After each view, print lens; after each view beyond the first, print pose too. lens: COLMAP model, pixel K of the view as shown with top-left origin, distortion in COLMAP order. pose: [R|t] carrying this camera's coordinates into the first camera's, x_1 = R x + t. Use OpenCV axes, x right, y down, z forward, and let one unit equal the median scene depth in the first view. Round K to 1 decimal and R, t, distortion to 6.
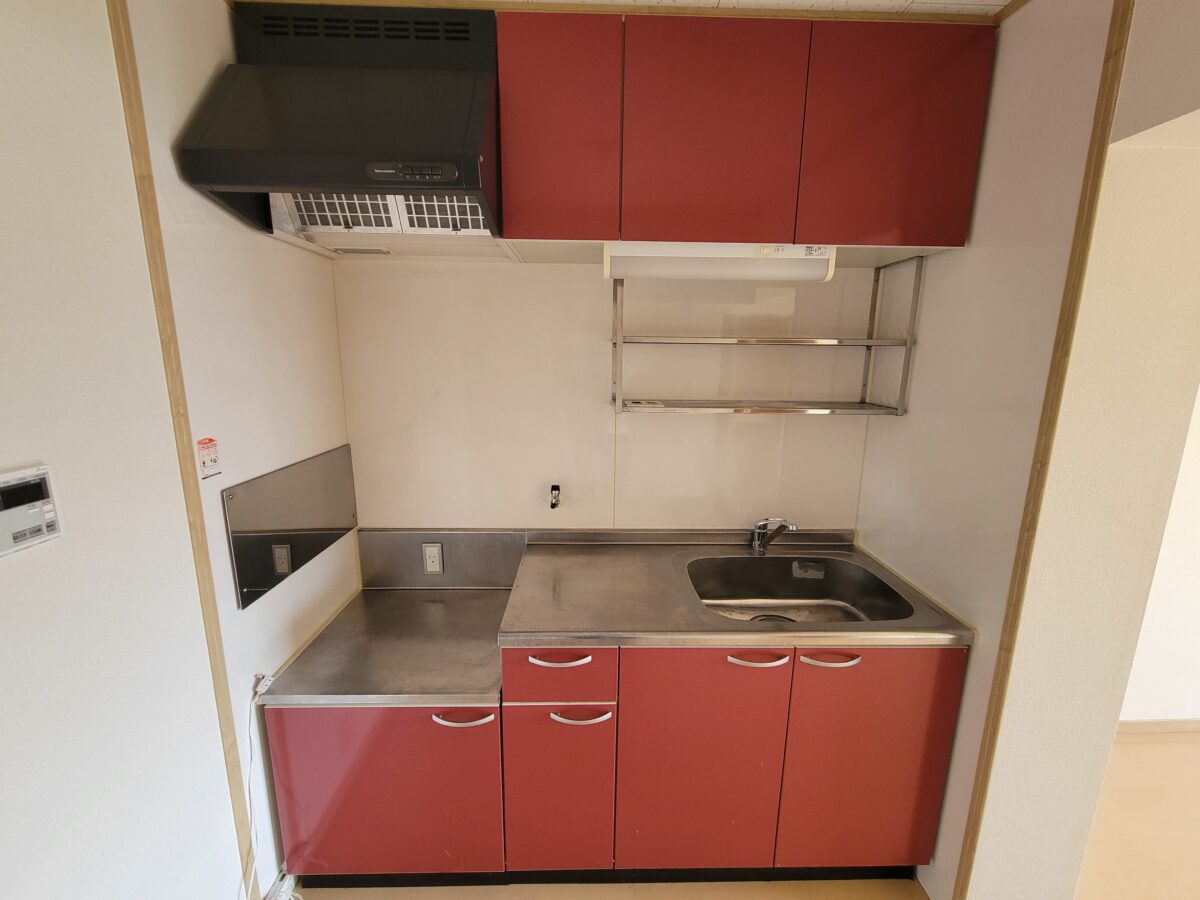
lens RADIAL K [[488.9, 0, 599.7], [0, 488.9, 446.7], [0, 0, 1]] dist [-0.000708, 0.000359]
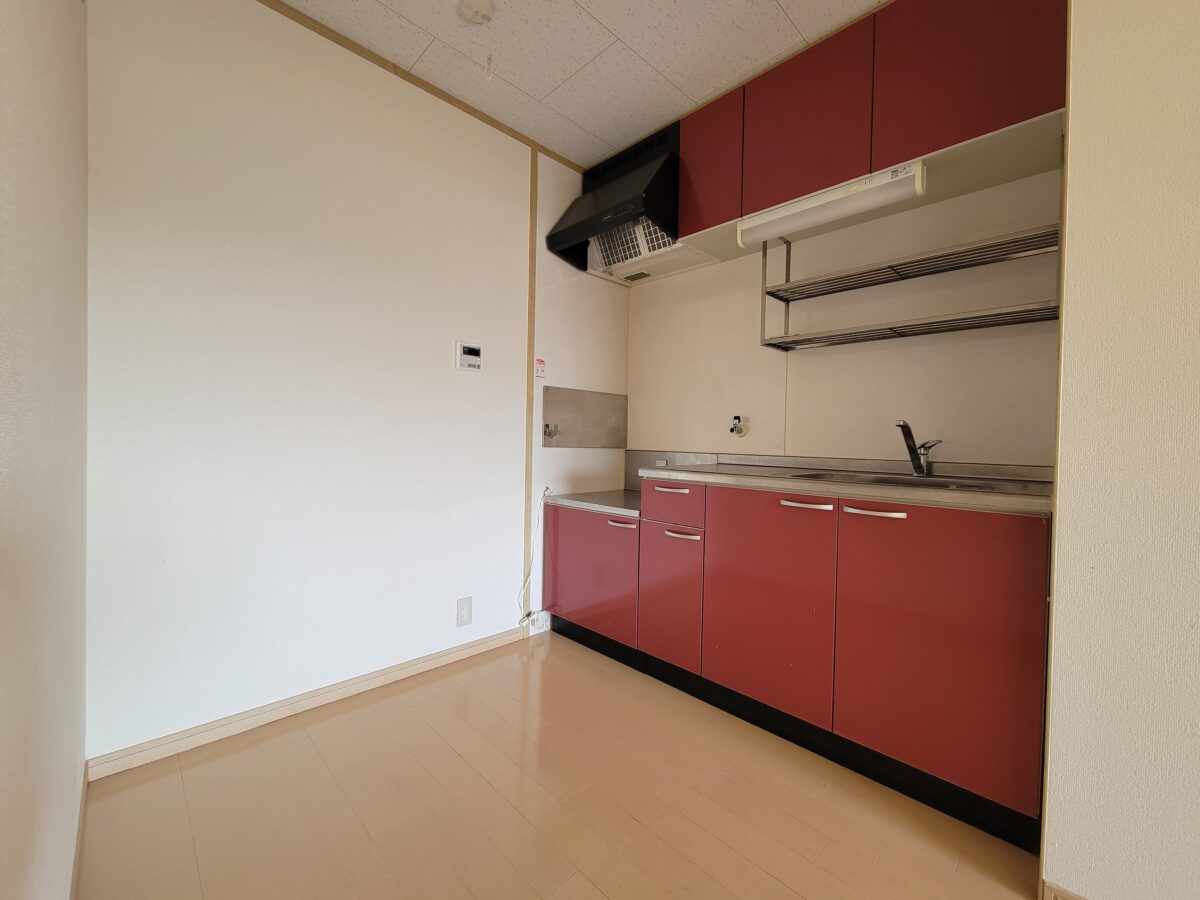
lens RADIAL K [[488.9, 0, 599.7], [0, 488.9, 446.7], [0, 0, 1]] dist [-0.000708, 0.000359]
pose [[0.685290, 0.012784, -0.728158, 0.870873], [-0.146740, 0.981763, -0.120865, 0.529219], [0.713333, 0.189677, 0.674669, -0.191164]]
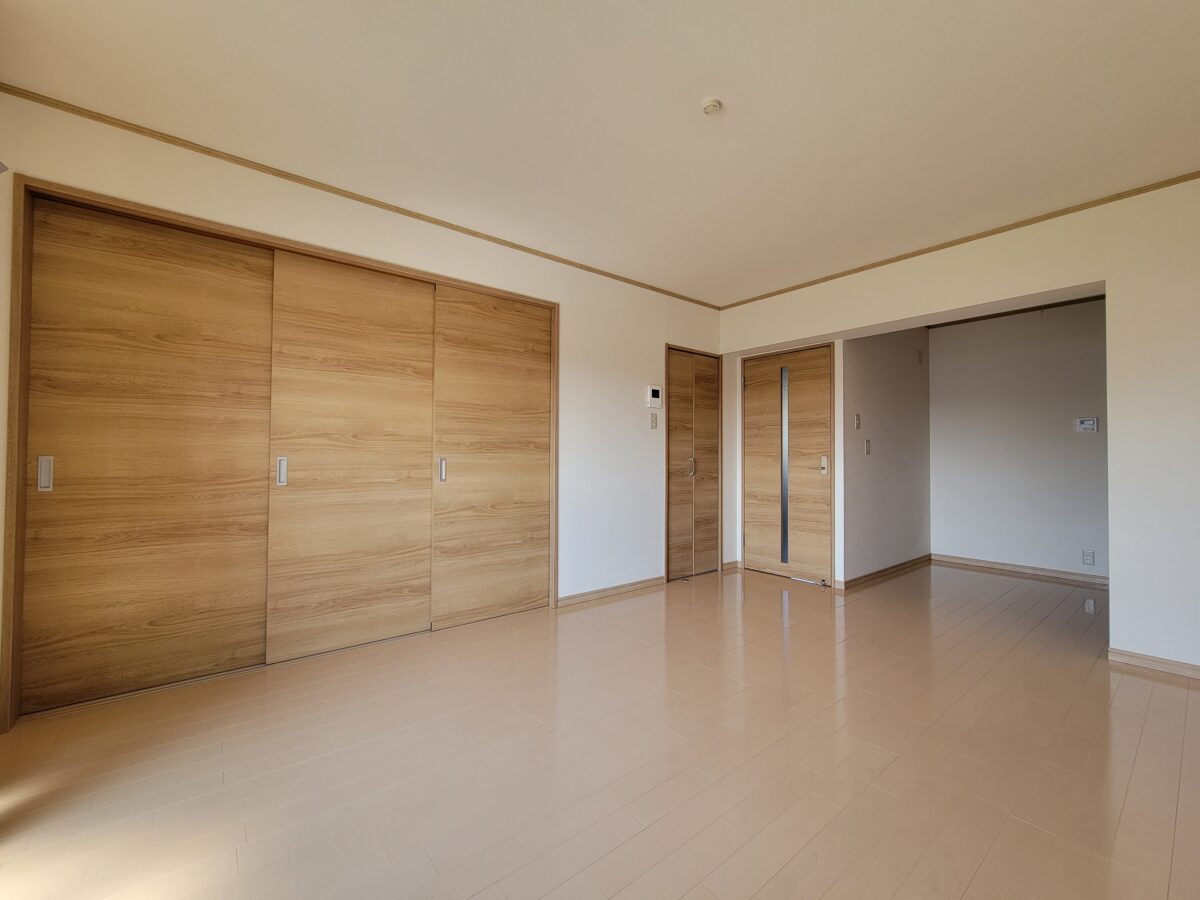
lens RADIAL K [[487.7, 0, 597.3], [0, 487.7, 446.3], [0, 0, 1]] dist [0.010249, -0.005277]
pose [[-0.795161, -0.025728, -0.605853, 4.001936], [-0.125237, 0.984528, 0.122561, 0.230126], [0.593326, 0.173331, -0.786080, 1.262325]]
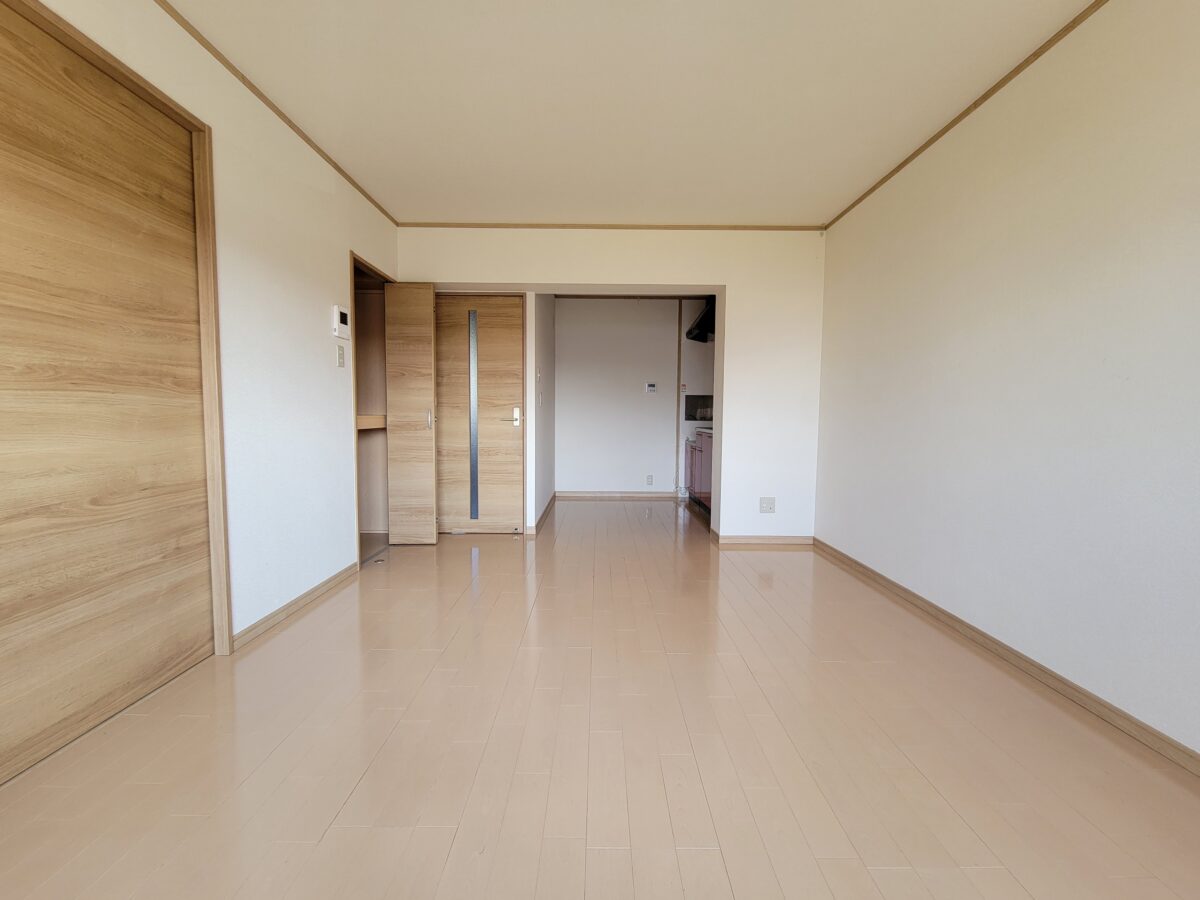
lens RADIAL K [[488.9, 0, 599.7], [0, 488.9, 446.7], [0, 0, 1]] dist [-0.000708, 0.000359]
pose [[-0.021333, 0.055764, -0.998216, 4.092161], [-0.193369, 0.979360, 0.058843, 0.457578], [0.980894, 0.194280, -0.010110, 0.255995]]
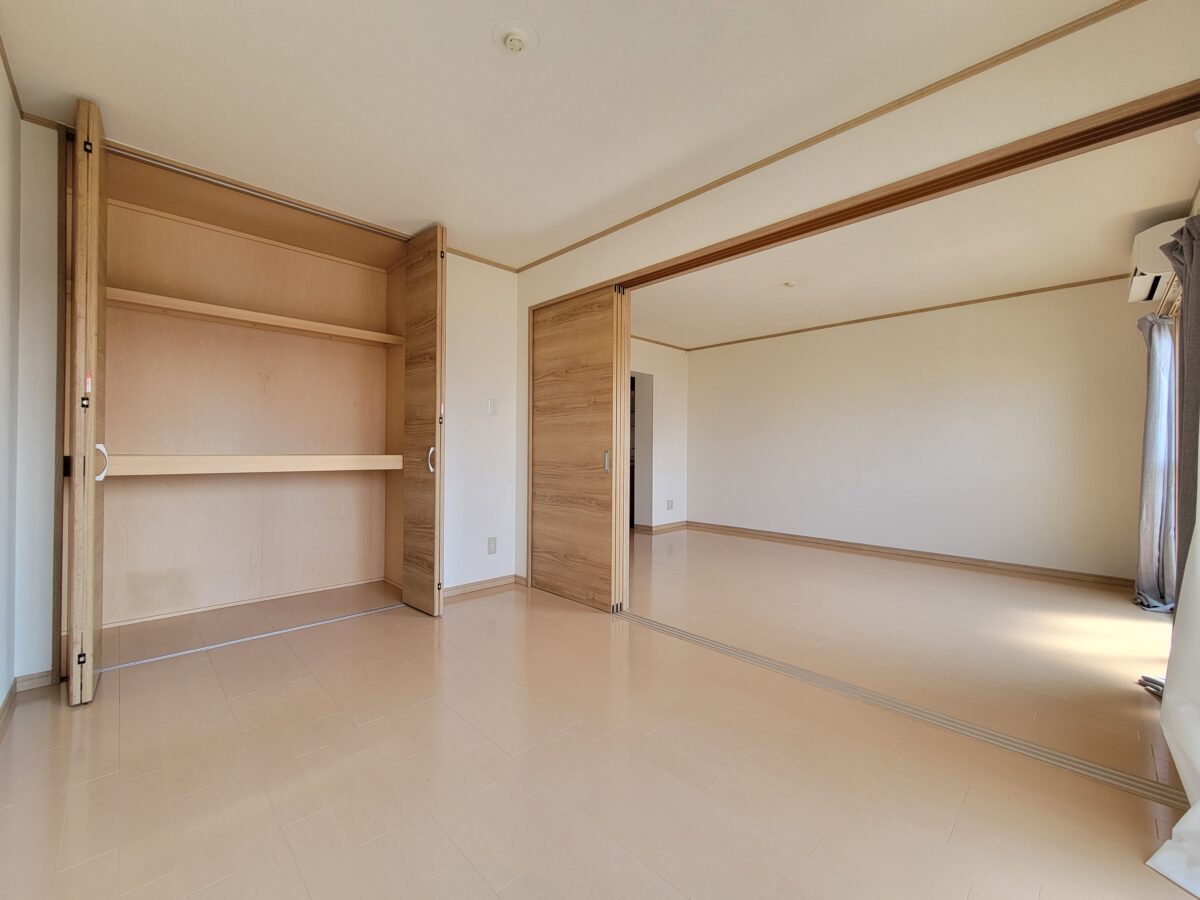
lens RADIAL K [[487.7, 0, 597.3], [0, 487.7, 446.3], [0, 0, 1]] dist [0.010249, -0.005277]
pose [[0.682290, -0.009627, -0.731018, 4.308589], [-0.135467, 0.980933, -0.139355, 1.009789], [0.718421, 0.194110, 0.667976, -2.811081]]
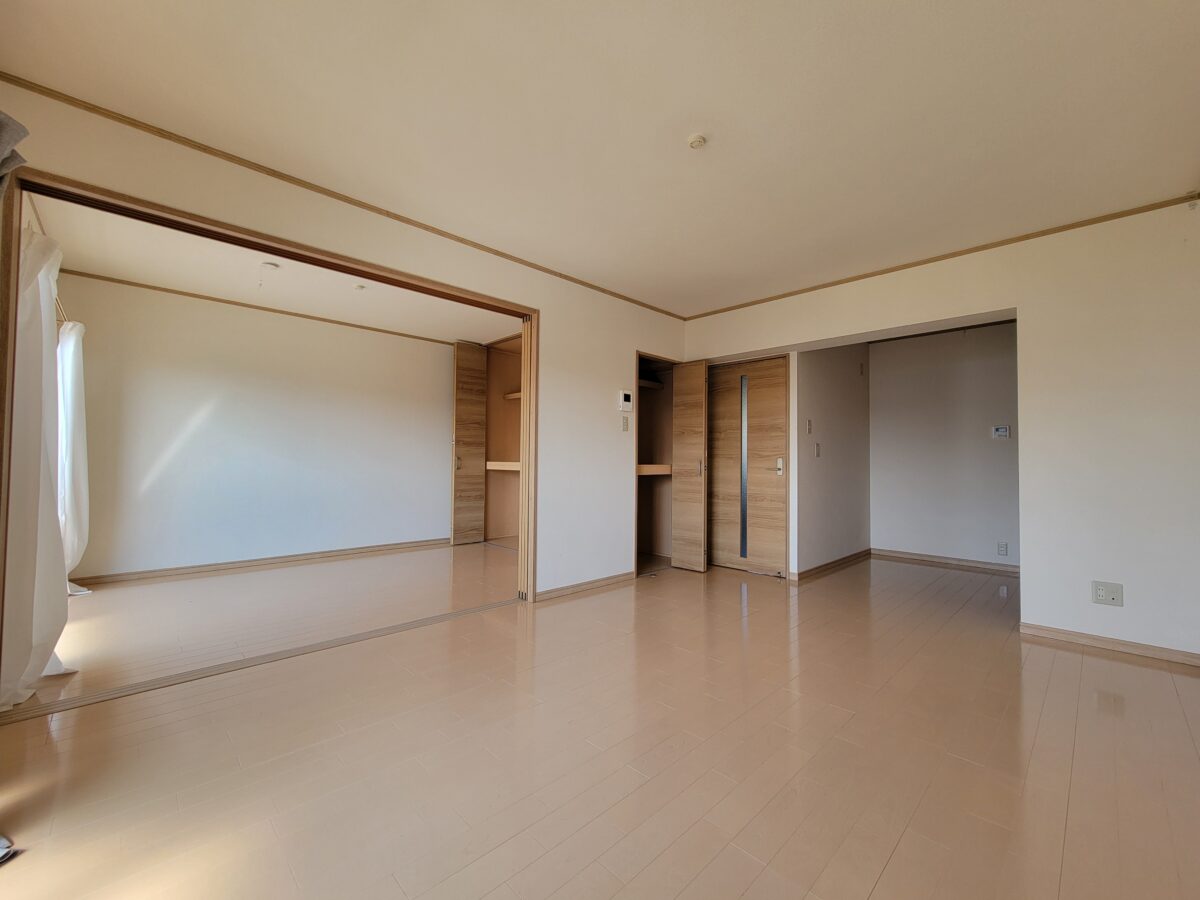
lens RADIAL K [[487.7, 0, 597.3], [0, 487.7, 446.3], [0, 0, 1]] dist [0.010249, -0.005277]
pose [[-0.731706, -0.037677, -0.680578, 4.199987], [-0.143483, 0.984612, 0.099754, 0.257057], [0.666347, 0.170642, -0.725853, 1.280716]]
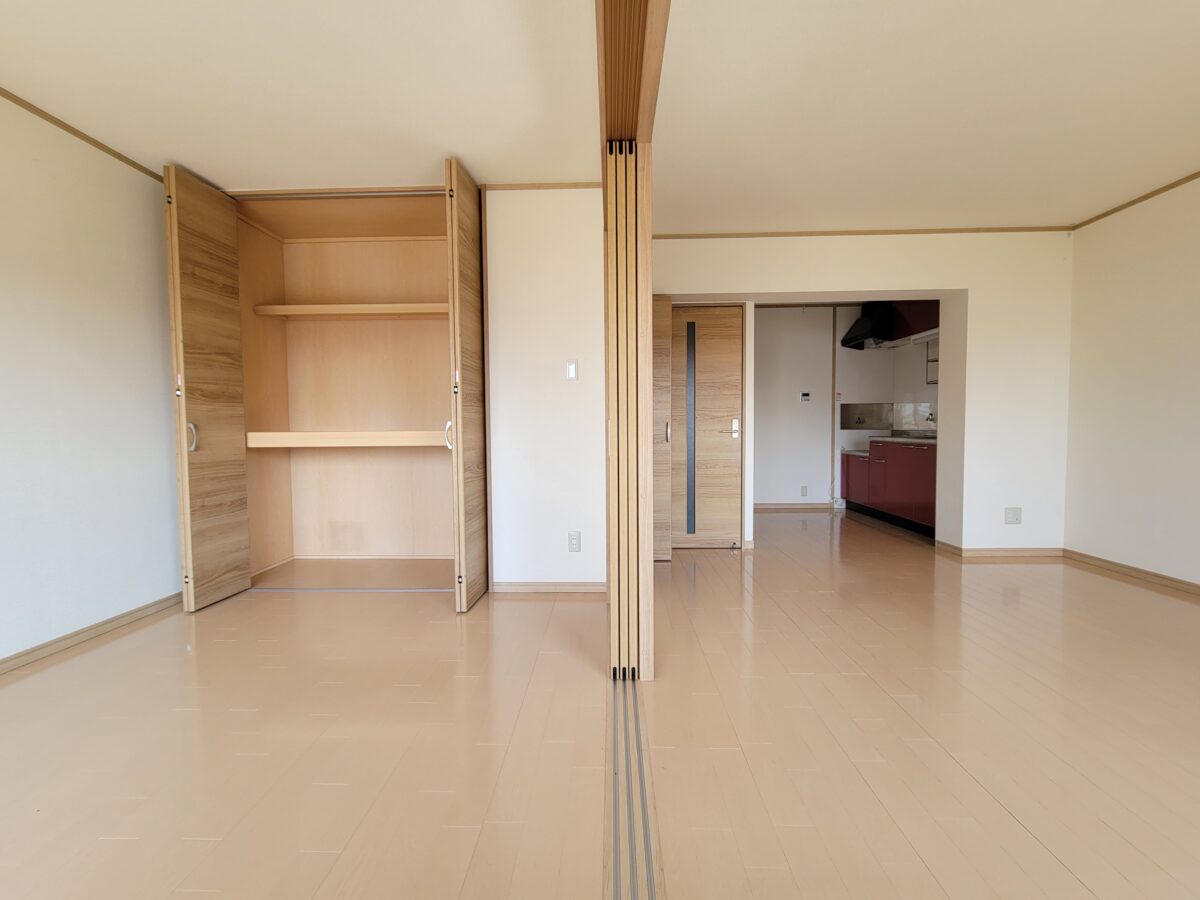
lens RADIAL K [[488.9, 0, 599.7], [0, 488.9, 446.7], [0, 0, 1]] dist [-0.000708, 0.000359]
pose [[-0.050182, 0.032511, -0.998211, 4.076489], [-0.175904, 0.983558, 0.040876, 0.701014], [0.983127, 0.177640, -0.043638, -1.056854]]
